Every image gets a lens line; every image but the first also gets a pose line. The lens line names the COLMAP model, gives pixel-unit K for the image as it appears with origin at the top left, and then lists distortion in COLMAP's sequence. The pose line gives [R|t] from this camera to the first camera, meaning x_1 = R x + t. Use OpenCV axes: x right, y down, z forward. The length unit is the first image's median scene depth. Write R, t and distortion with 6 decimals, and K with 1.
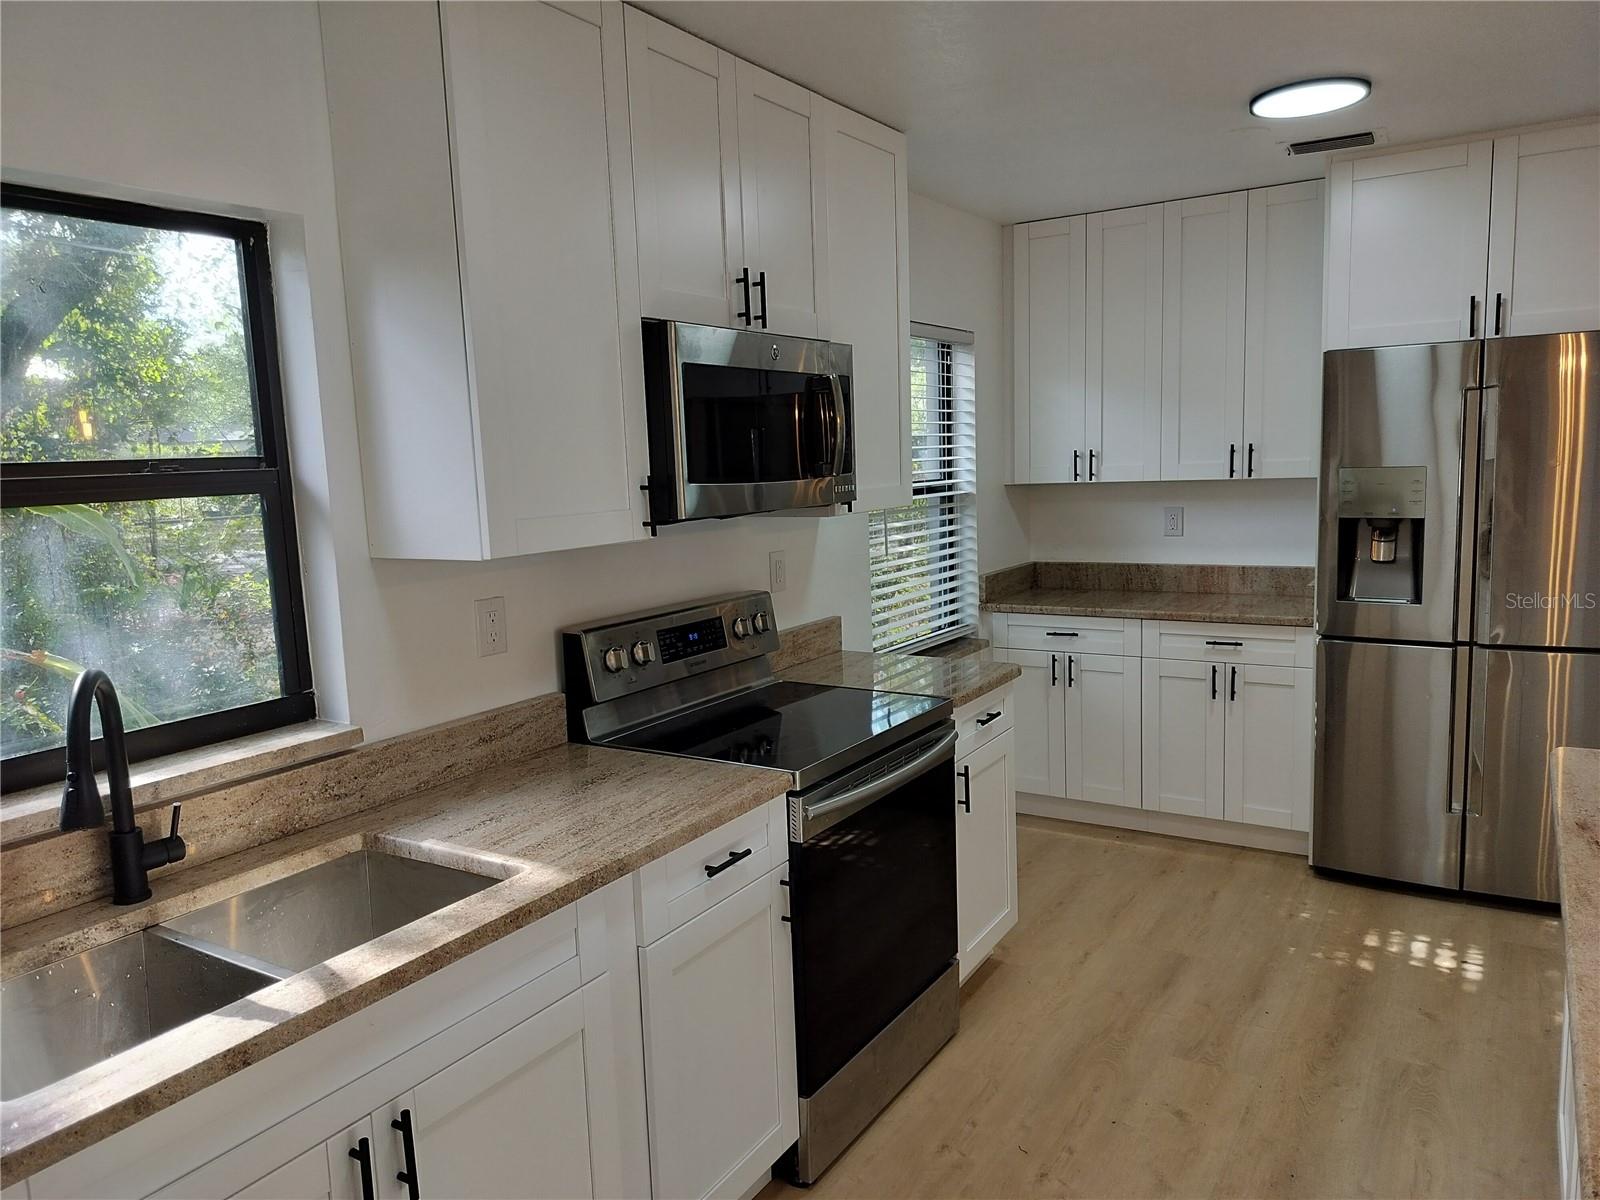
lens RADIAL K [[1120.3, 0, 800.0], [0, 1120.3, 600.0], [0, 0, 1]] dist [0.082953, -0.084103]
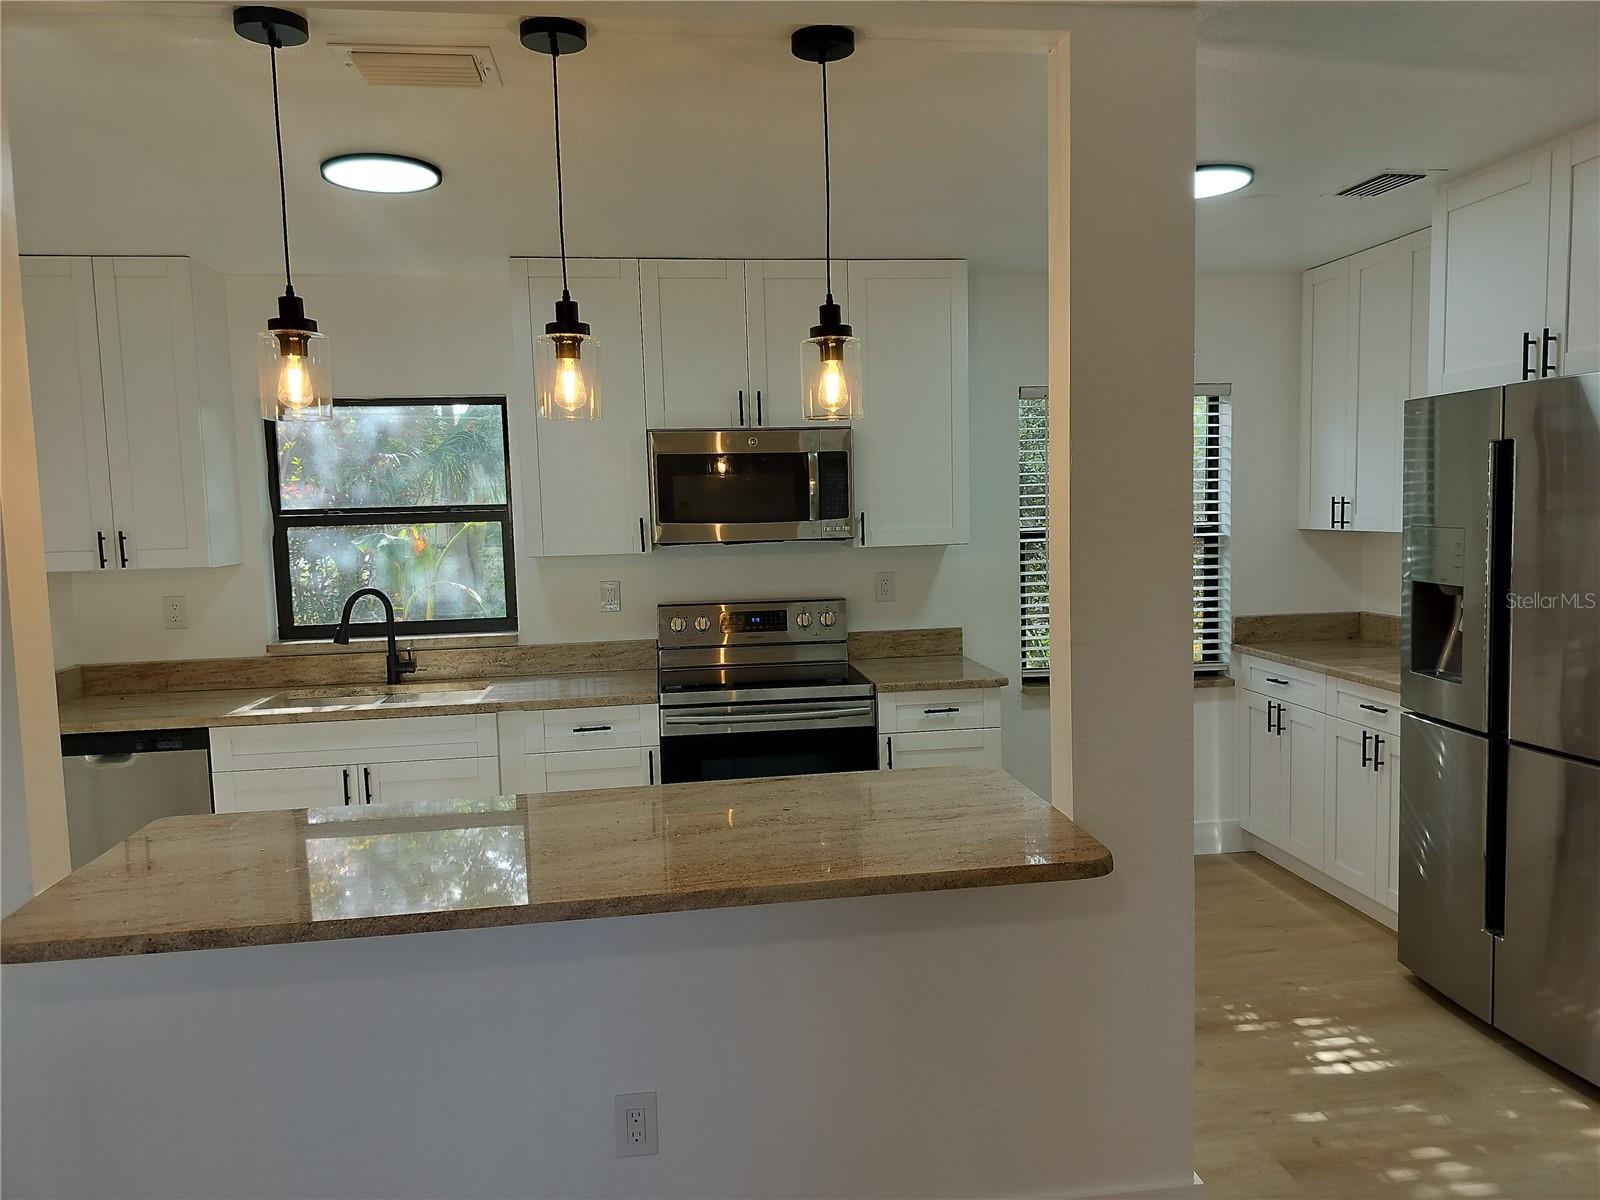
lens RADIAL K [[1100.4, 0, 800.0], [0, 1100.4, 600.0], [0, 0, 1]] dist [0.031631, -0.046940]
pose [[0.636622, 0.086176, -0.766346, 0.871708], [-0.096932, 0.994797, 0.031341, -0.037979], [0.765060, 0.054331, 0.641663, 0.059864]]
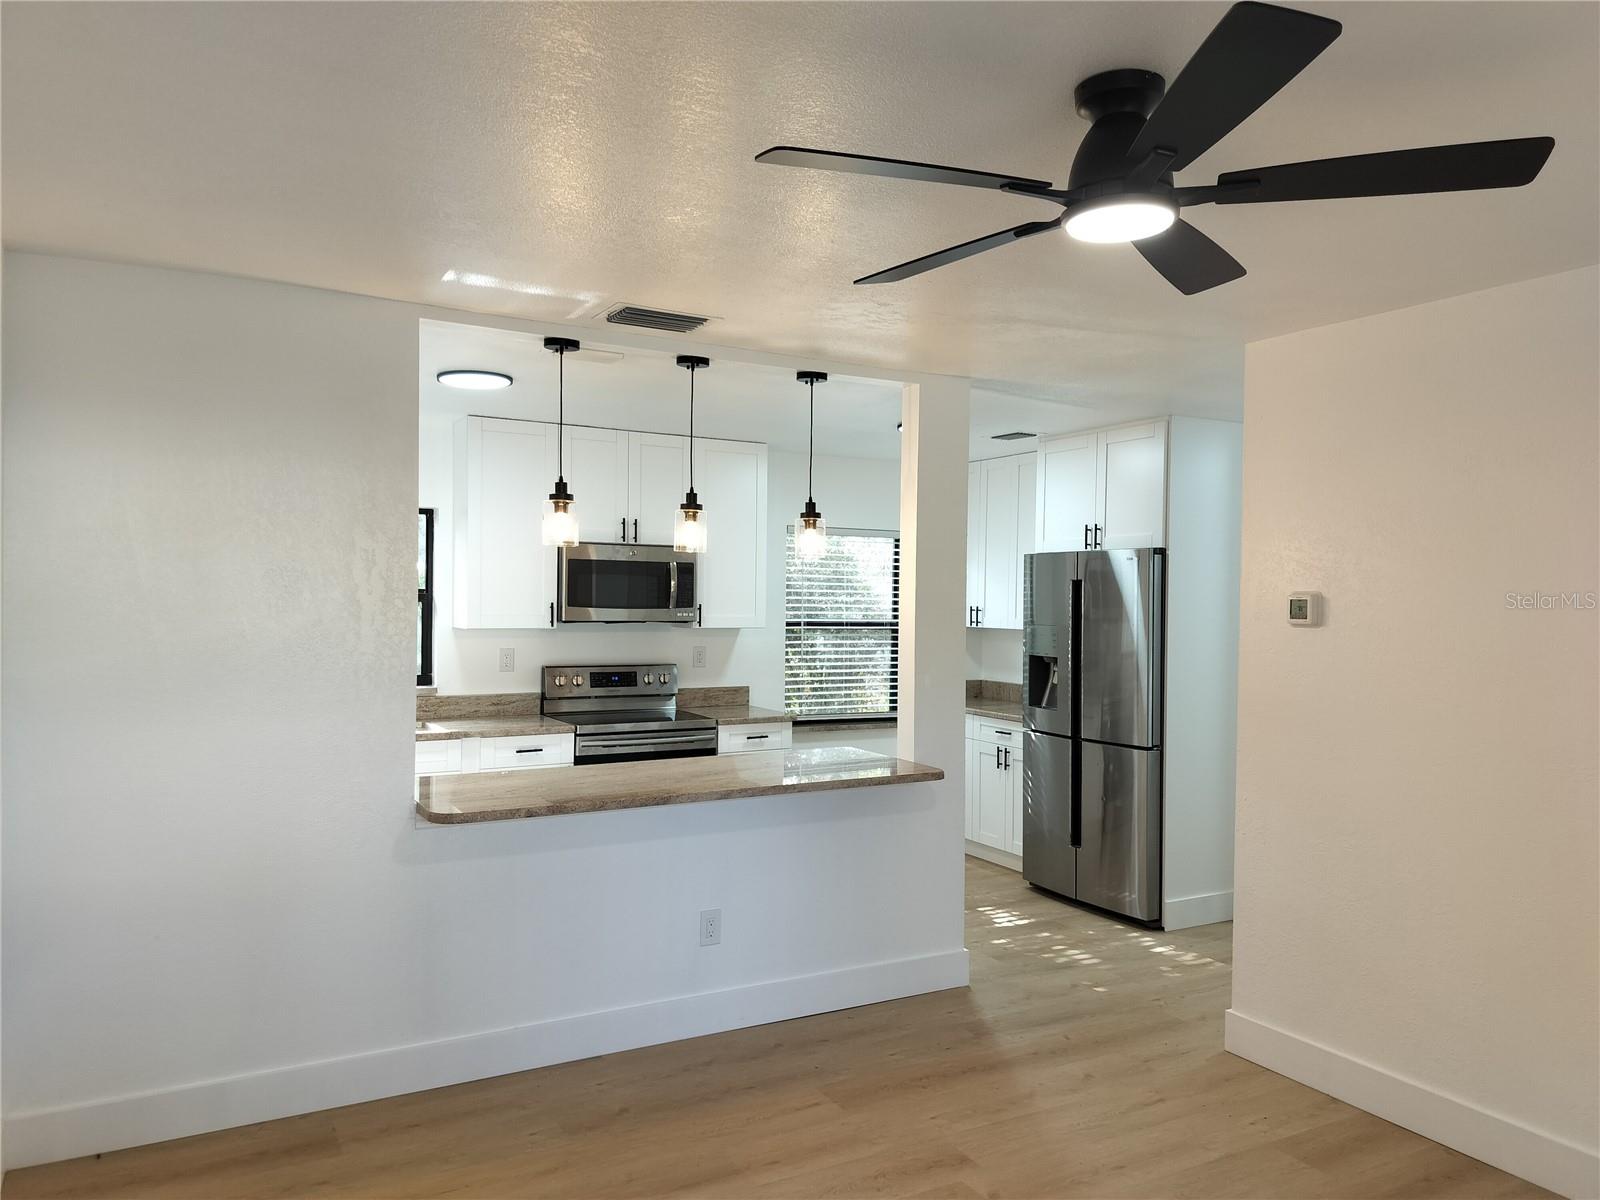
lens RADIAL K [[1120.3, 0, 800.0], [0, 1120.3, 600.0], [0, 0, 1]] dist [0.082953, -0.084103]
pose [[0.875056, 0.049456, -0.481488, 0.988798], [-0.107922, 0.989659, -0.094484, 0.038935], [0.471837, 0.134642, 0.871345, -0.580805]]
